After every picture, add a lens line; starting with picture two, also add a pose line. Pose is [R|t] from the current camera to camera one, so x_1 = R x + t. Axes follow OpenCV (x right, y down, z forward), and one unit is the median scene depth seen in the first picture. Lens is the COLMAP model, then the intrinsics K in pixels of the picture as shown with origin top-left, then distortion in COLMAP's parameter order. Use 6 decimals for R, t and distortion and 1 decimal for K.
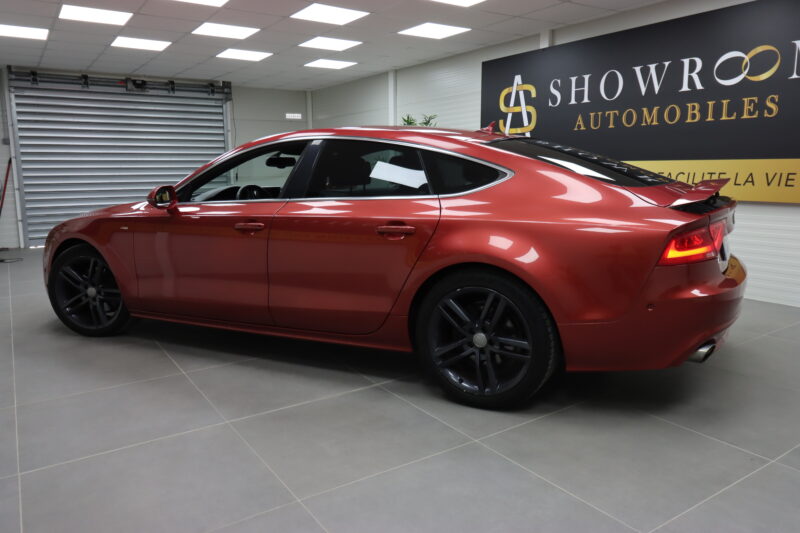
lens RADIAL K [[586.4, 0, 400.0], [0, 586.4, 266.5], [0, 0, 1]] dist [0.001101, -0.003249]
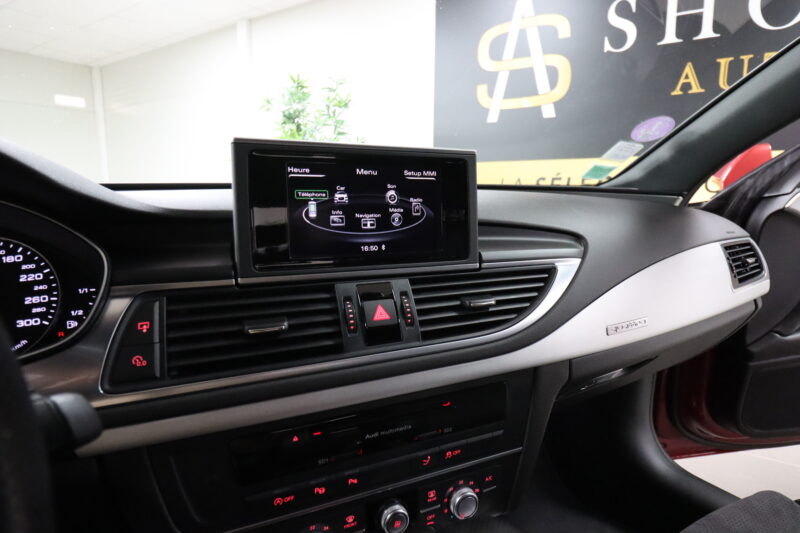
lens RADIAL K [[452.7, 0, 400.4], [0, 452.7, 258.3], [0, 0, 1]] dist [-0.001901, -0.002155]
pose [[0.918976, -0.042996, 0.391963, -0.092277], [0.053574, 0.998434, -0.016086, -0.101746], [-0.390658, 0.035782, 0.919840, 0.786059]]
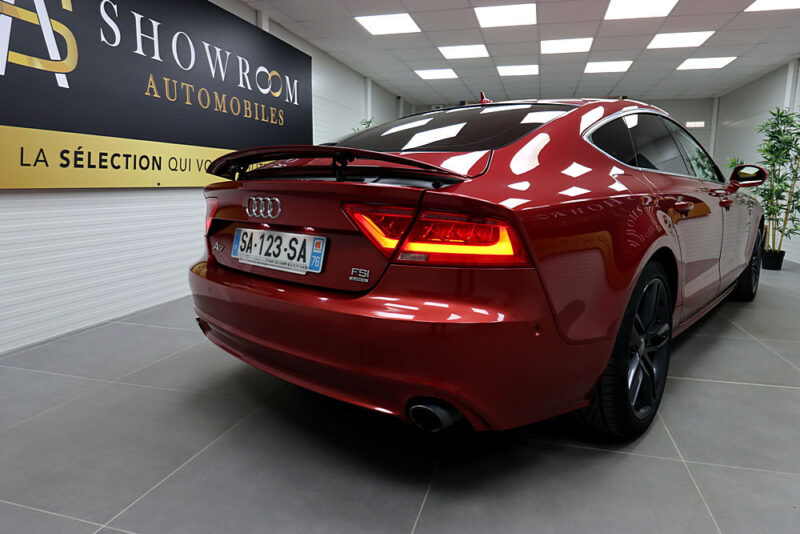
lens RADIAL K [[491.0, 0, 400.7], [0, 491.0, 264.4], [0, 0, 1]] dist [0.000326, -0.004109]
pose [[-0.655794, -0.128379, 0.743944, -0.382395], [0.116873, 0.956290, 0.268047, -0.173048], [-0.745838, 0.262731, -0.612126, 1.269980]]
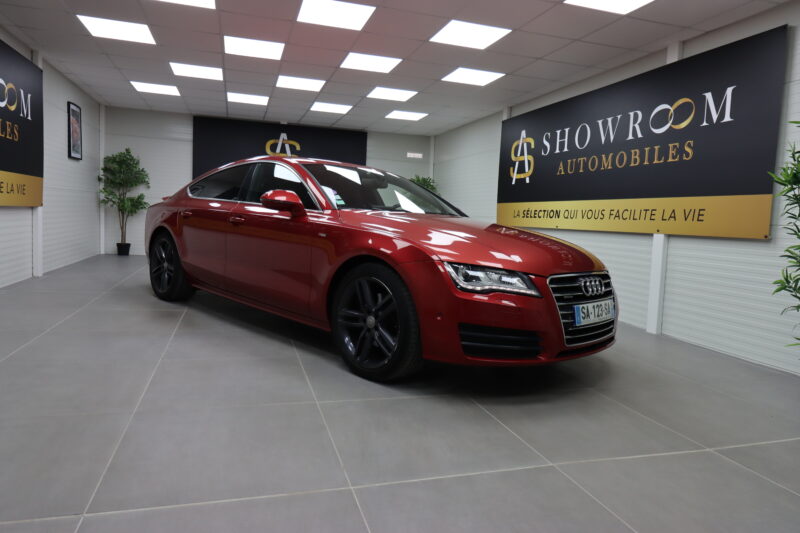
lens RADIAL K [[511.1, 0, 399.0], [0, 511.1, 264.4], [0, 0, 1]] dist [0.002642, -0.004735]
pose [[0.961438, 0.071355, -0.265605, 0.297579], [-0.093333, 0.993097, -0.071049, 0.051939], [0.258702, 0.093099, 0.961460, -0.053517]]
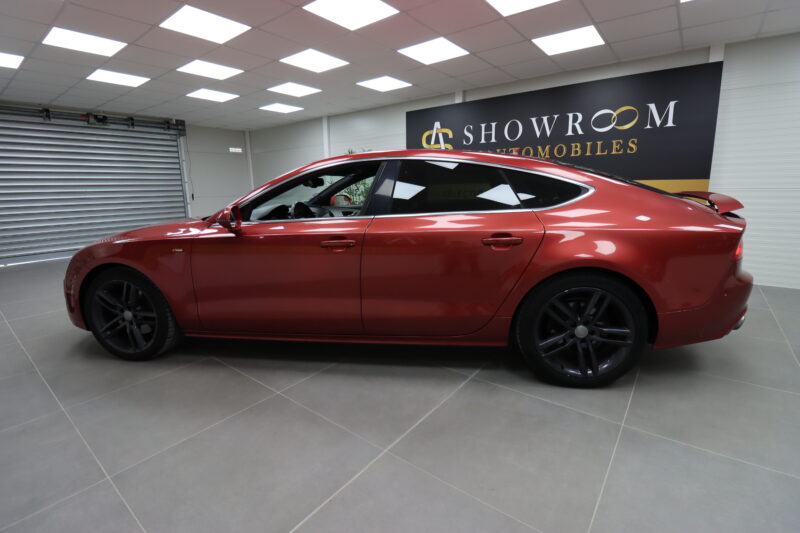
lens RADIAL K [[373.4, 0, 401.1], [0, 373.4, 261.7], [0, 0, 1]] dist [-0.002697, -0.012417]
pose [[0.948376, -0.067697, 0.309838, -0.213500], [0.060431, 0.997627, 0.033002, -0.030245], [-0.311336, -0.012575, 0.950217, 0.201257]]
